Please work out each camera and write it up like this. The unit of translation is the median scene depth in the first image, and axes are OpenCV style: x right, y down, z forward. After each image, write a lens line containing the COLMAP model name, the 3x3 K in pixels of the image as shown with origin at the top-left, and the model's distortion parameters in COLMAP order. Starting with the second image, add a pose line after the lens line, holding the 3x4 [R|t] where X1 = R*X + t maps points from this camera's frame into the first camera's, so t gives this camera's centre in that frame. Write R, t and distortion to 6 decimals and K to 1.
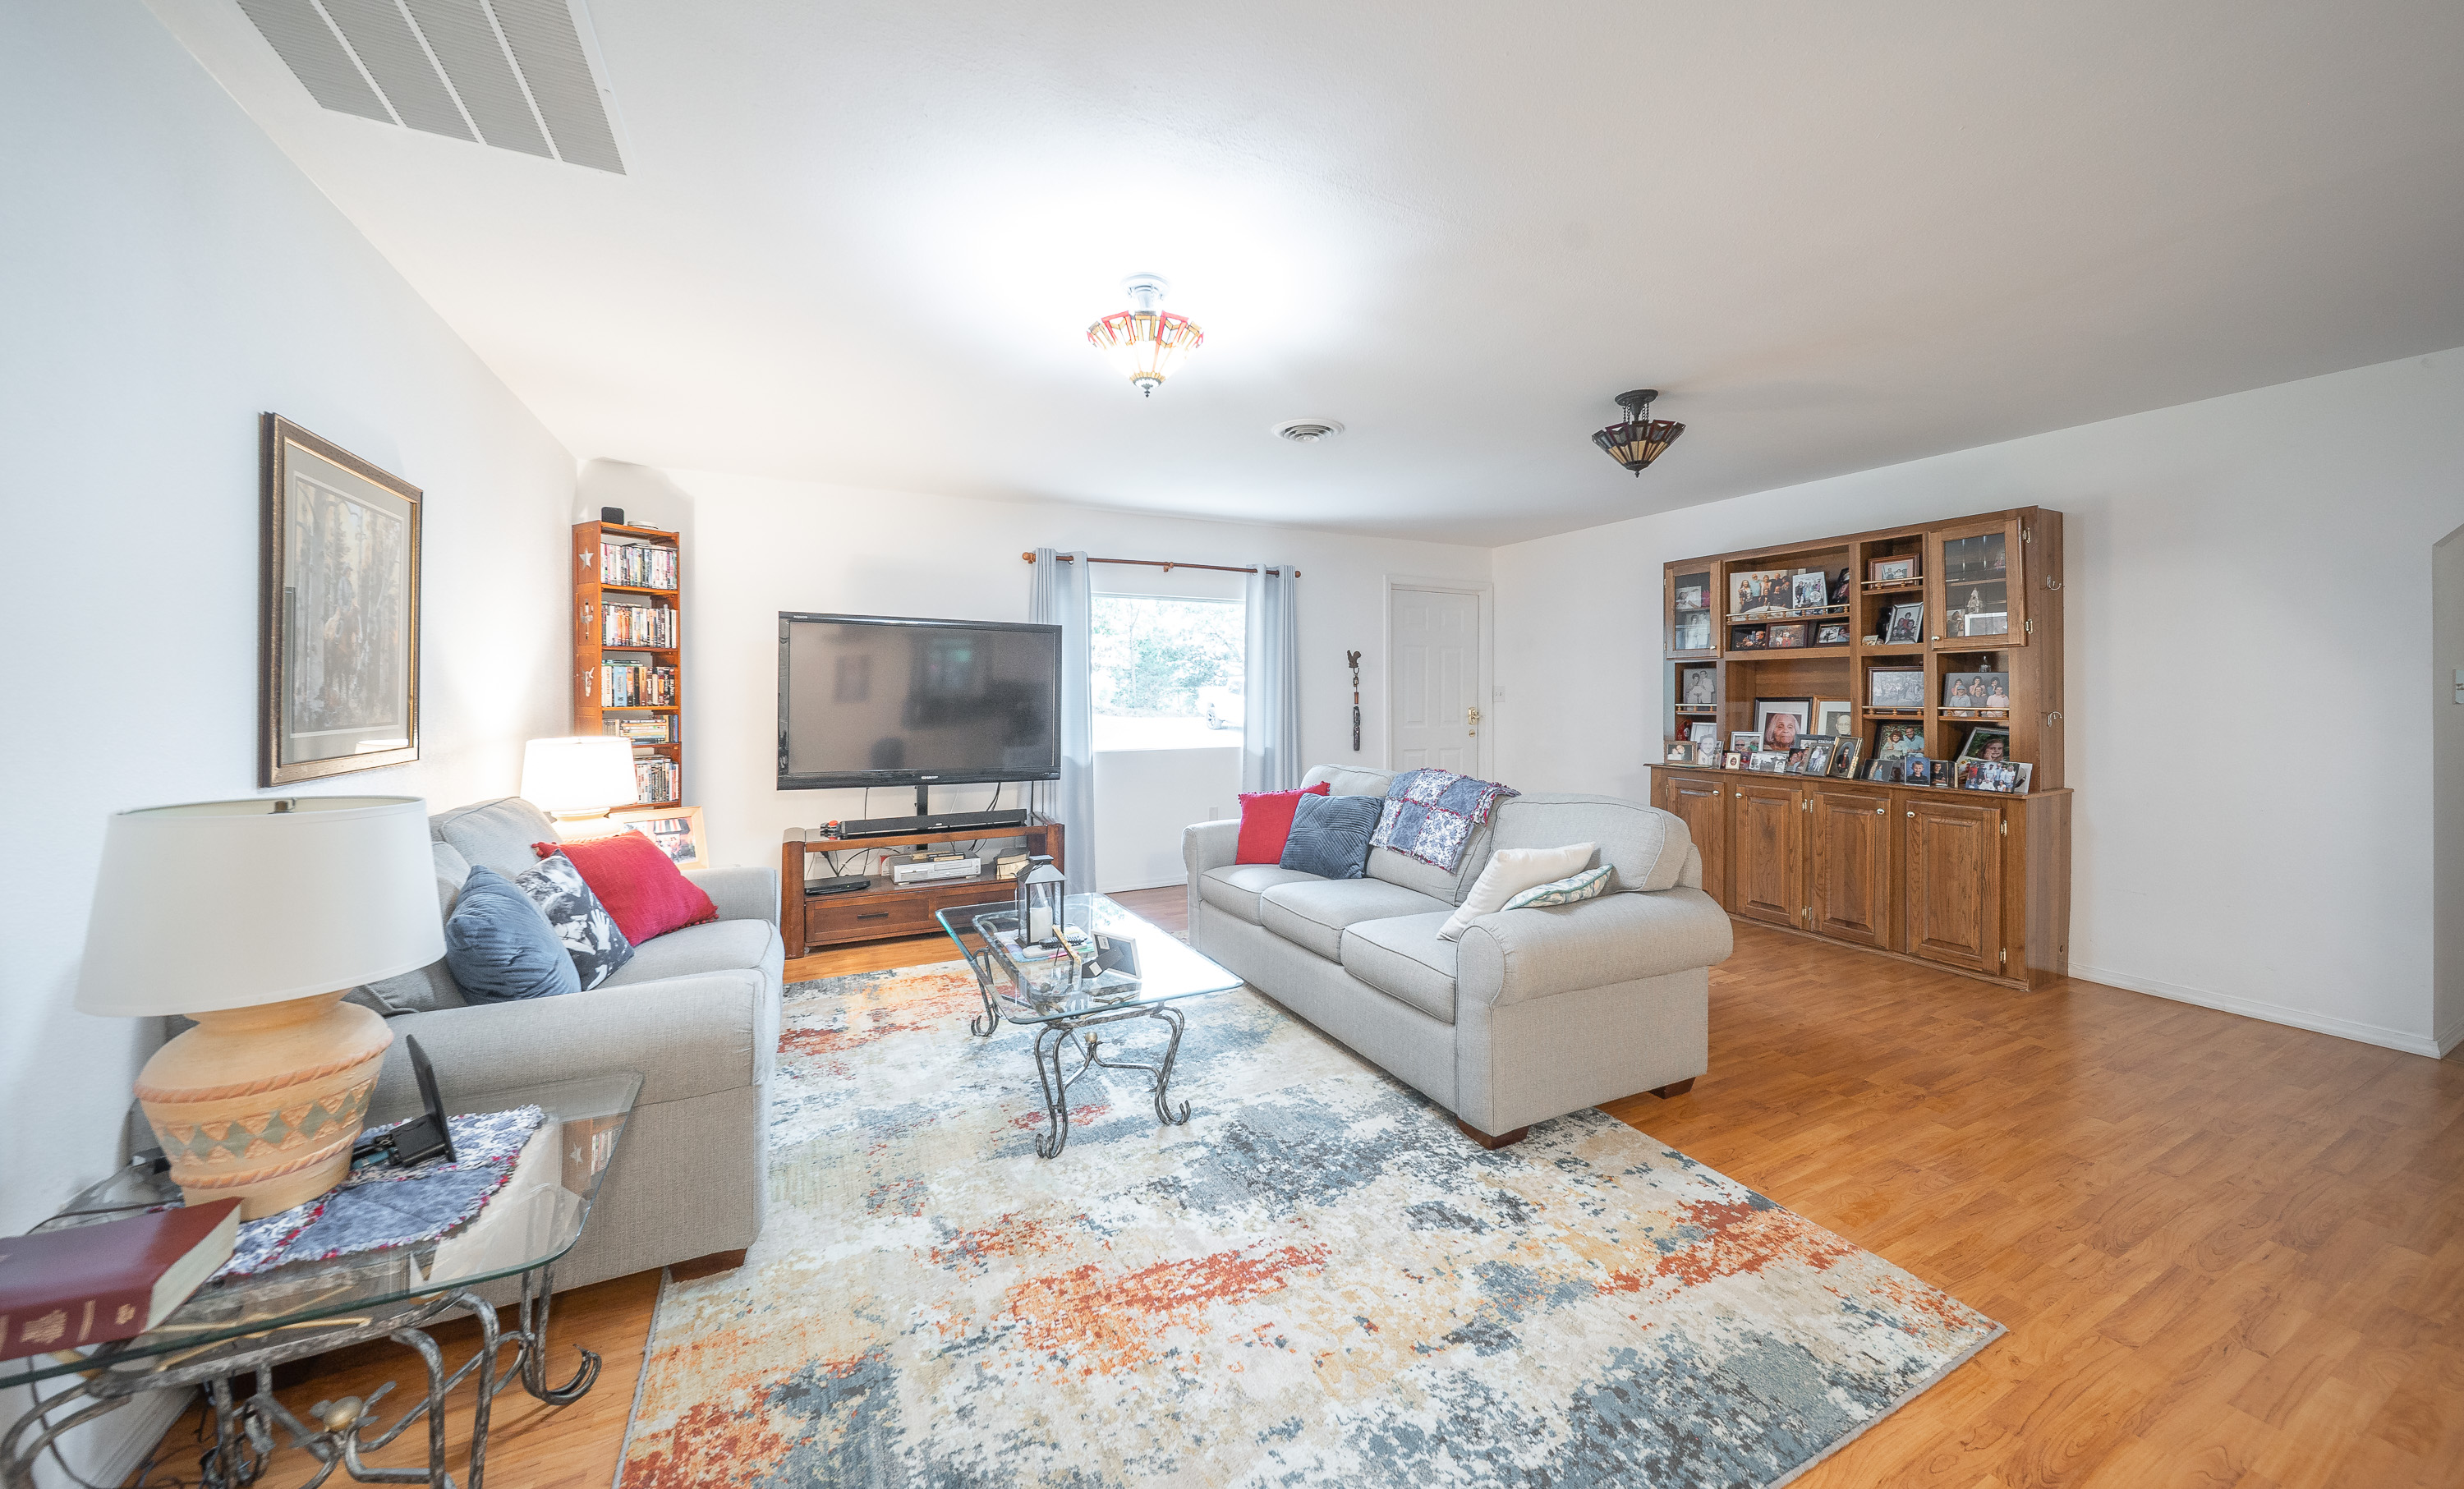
lens RADIAL K [[856.8, 0, 1229.2], [0, 856.8, 684.8], [0, 0, 1]] dist [-0.000734, 0.000164]
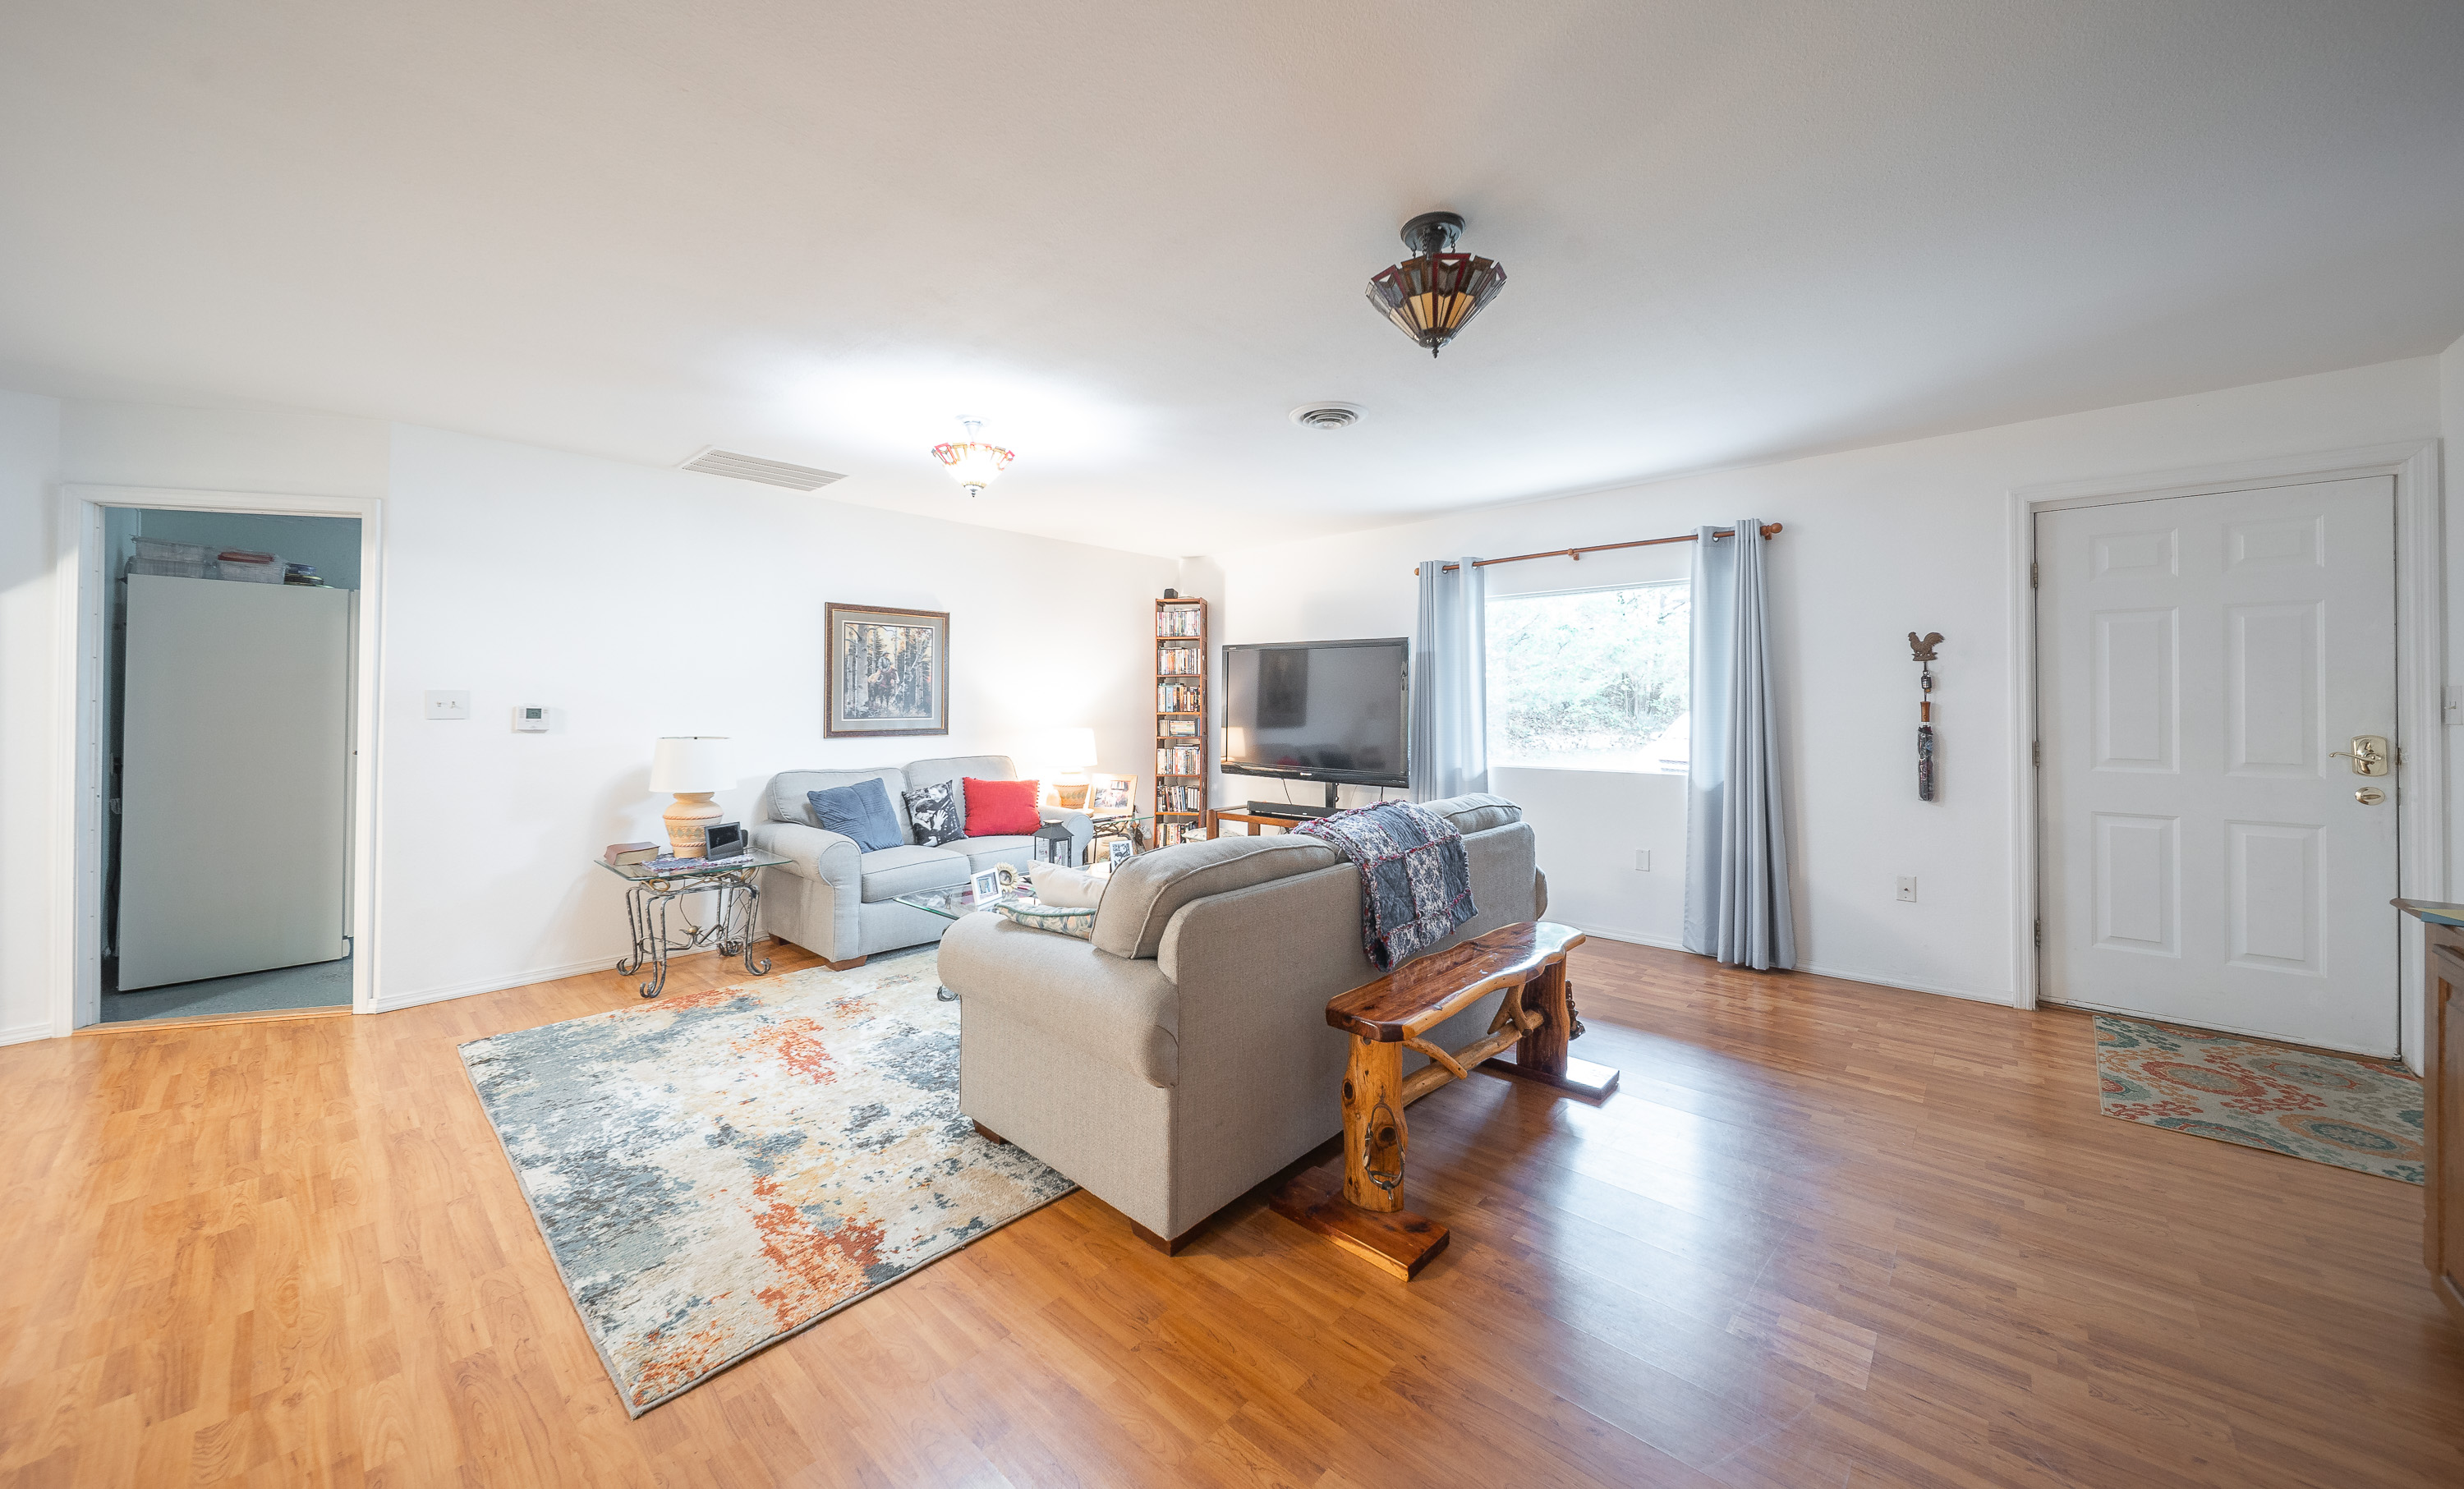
lens RADIAL K [[856.8, 0, 1229.2], [0, 856.8, 684.8], [0, 0, 1]] dist [-0.000734, 0.000164]
pose [[0.360852, -0.020452, -0.932399, 1.543786], [0.009798, 0.999787, -0.018138, 0.008253], [0.932571, -0.002590, 0.360976, 0.981326]]
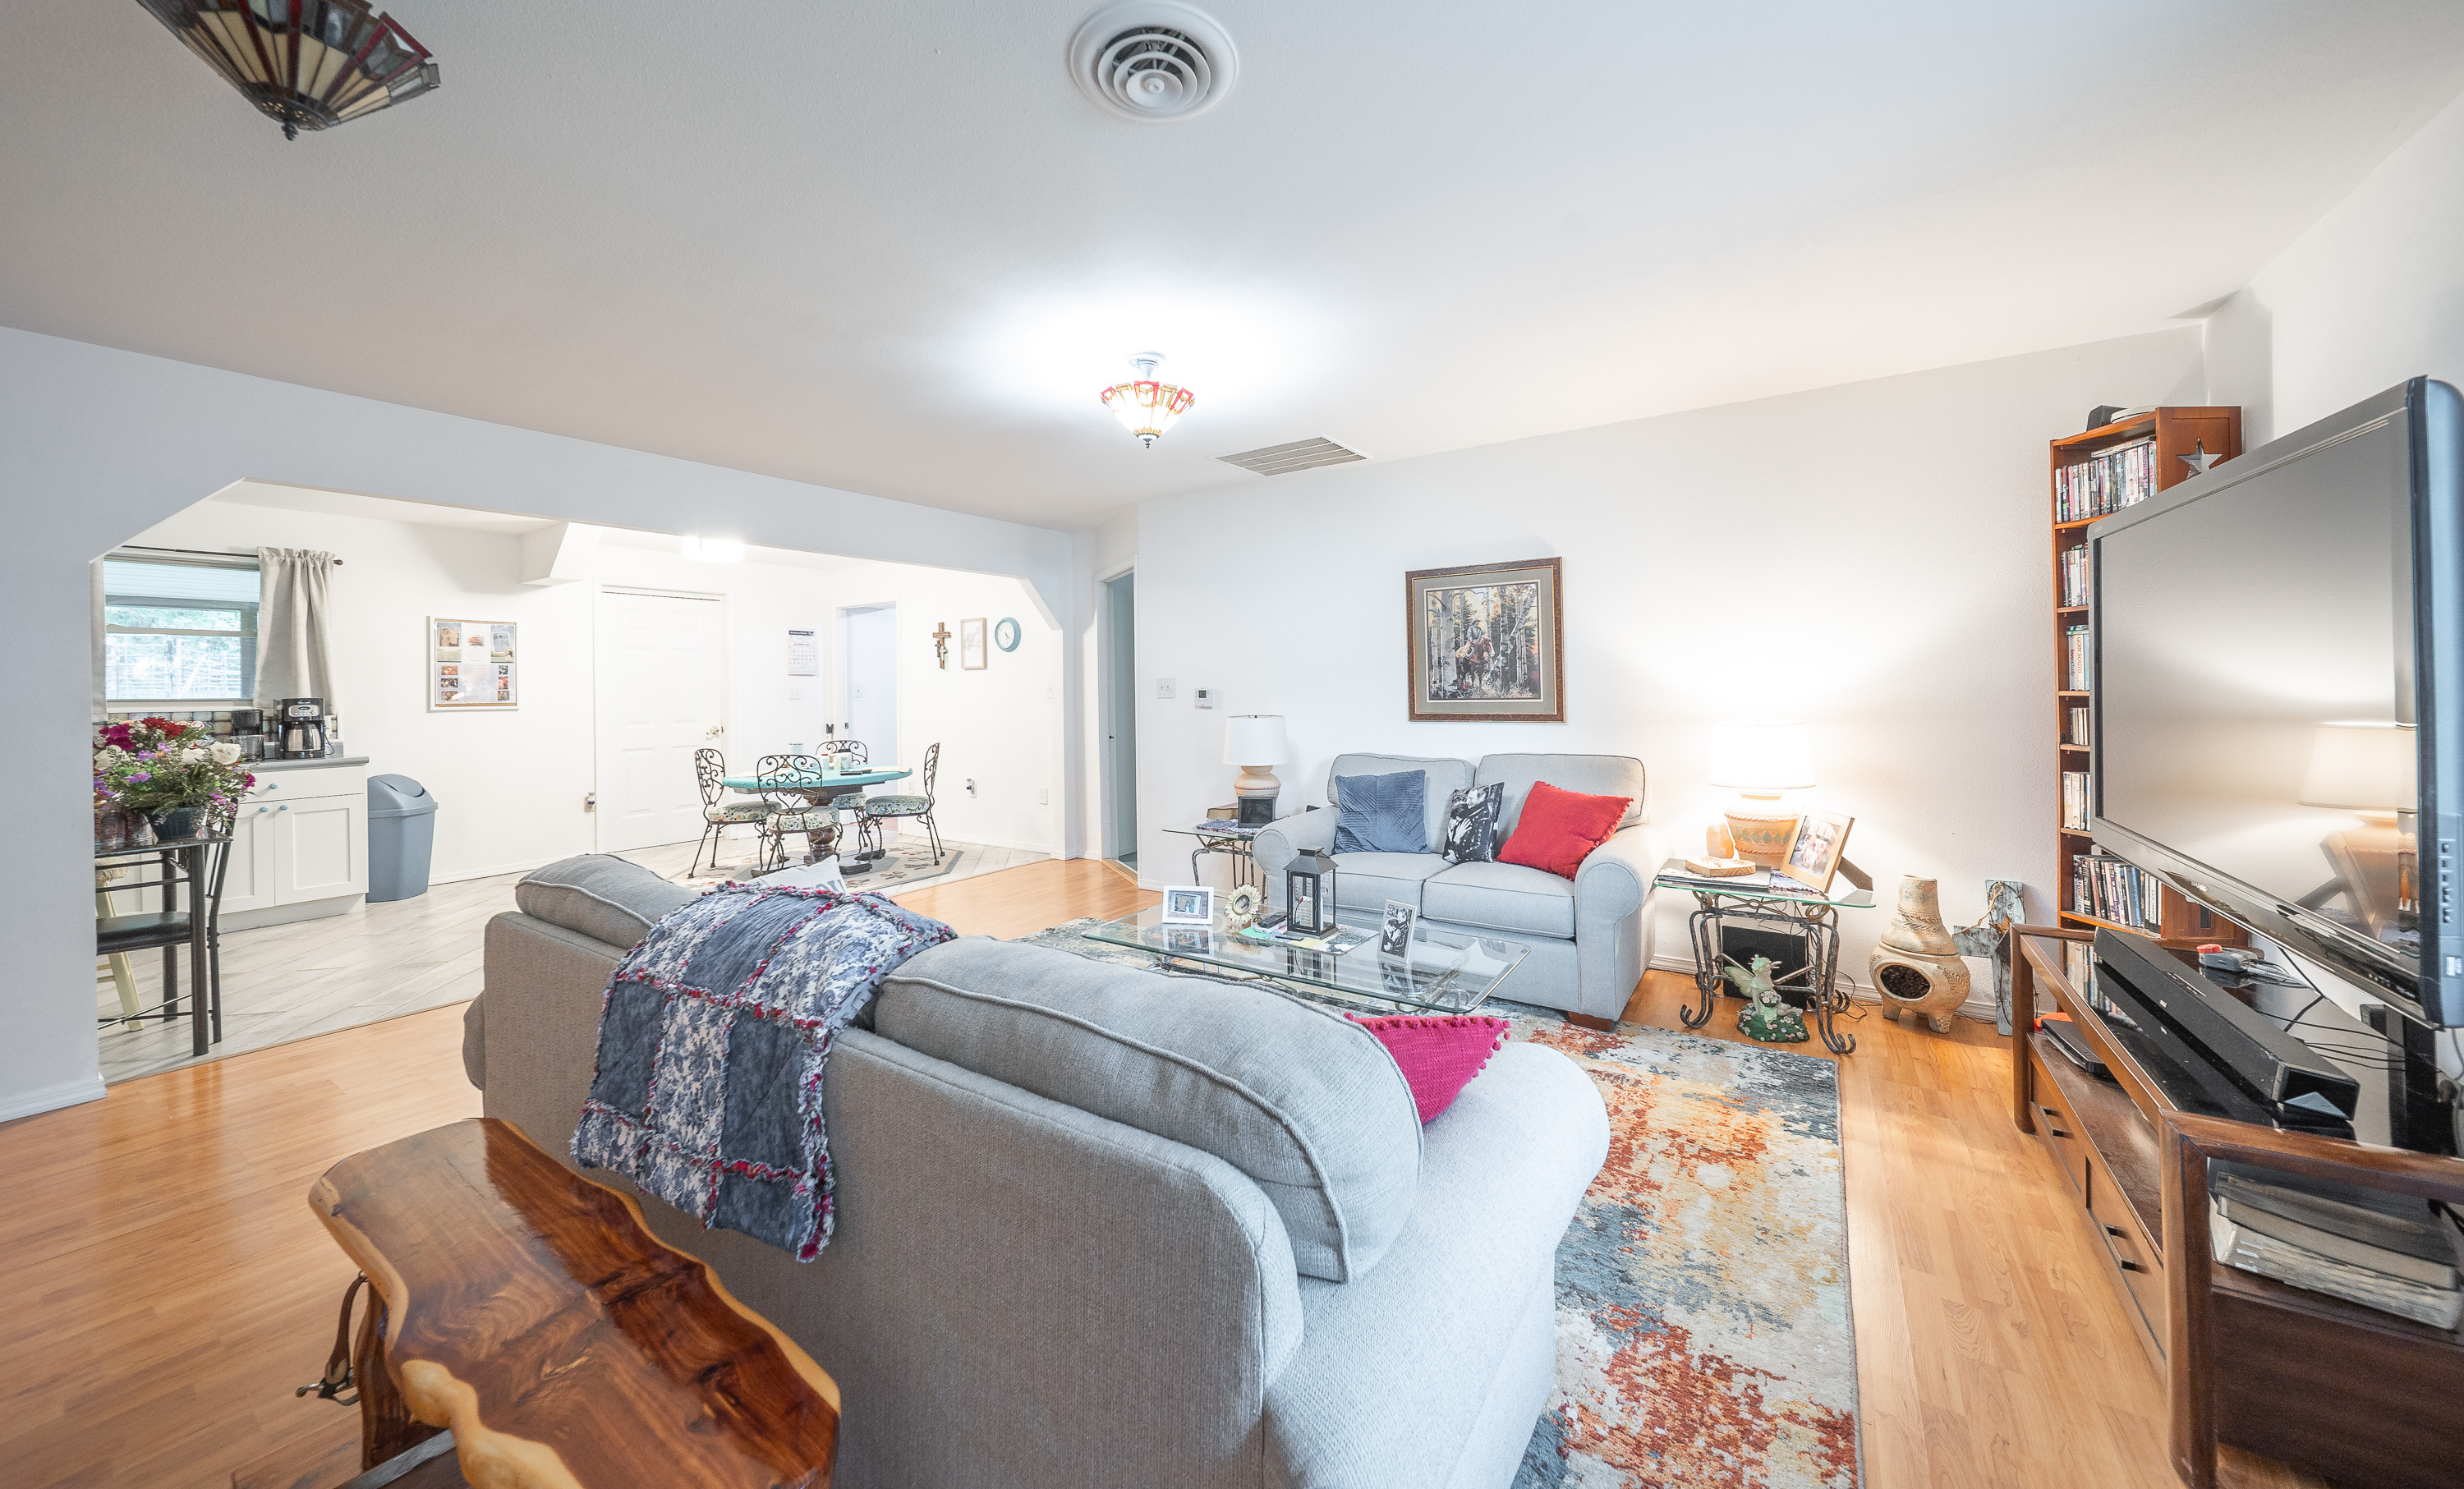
lens RADIAL K [[856.8, 0, 1229.2], [0, 856.8, 684.8], [0, 0, 1]] dist [-0.000734, 0.000164]
pose [[-0.870820, 0.010227, -0.491496, 0.461037], [0.019755, 0.999704, -0.014199, 0.030784], [0.491205, -0.022075, -0.870764, 2.361866]]
